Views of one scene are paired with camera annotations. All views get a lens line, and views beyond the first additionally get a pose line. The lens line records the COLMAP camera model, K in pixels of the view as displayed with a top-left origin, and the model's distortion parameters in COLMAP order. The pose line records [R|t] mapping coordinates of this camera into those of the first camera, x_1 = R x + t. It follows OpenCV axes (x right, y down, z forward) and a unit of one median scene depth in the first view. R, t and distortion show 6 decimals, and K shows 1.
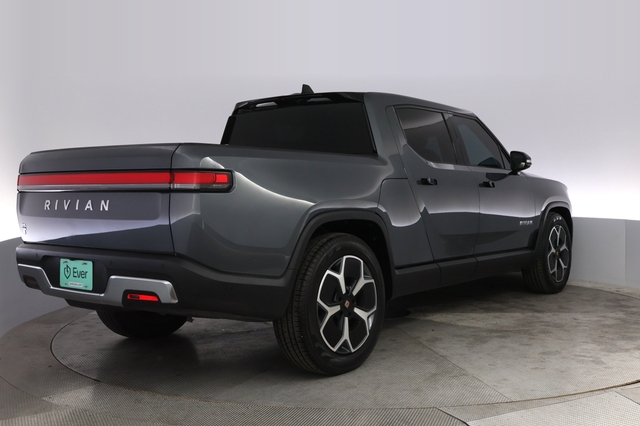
lens RADIAL K [[917.3, 0, 320.0], [0, 917.3, 213.0], [0, 0, 1]] dist [-0.128448, -0.067299]
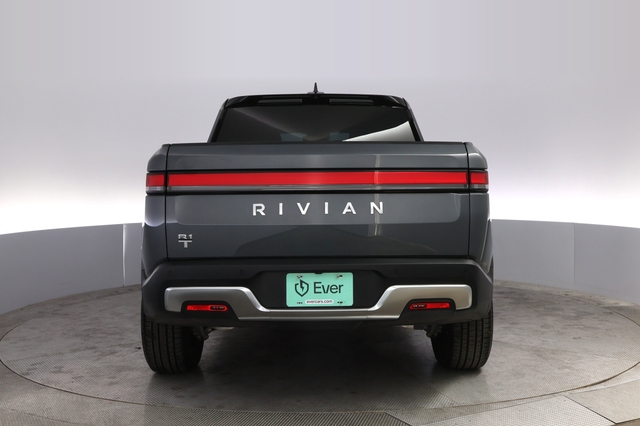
lens RADIAL K [[917.3, 0, 320.0], [0, 917.3, 213.0], [0, 0, 1]] dist [-0.128448, -0.067299]
pose [[0.741670, -0.019464, 0.670482, -0.756082], [0.028291, 0.999597, -0.002276, -0.002327], [-0.670168, 0.020657, 0.741922, 0.321304]]
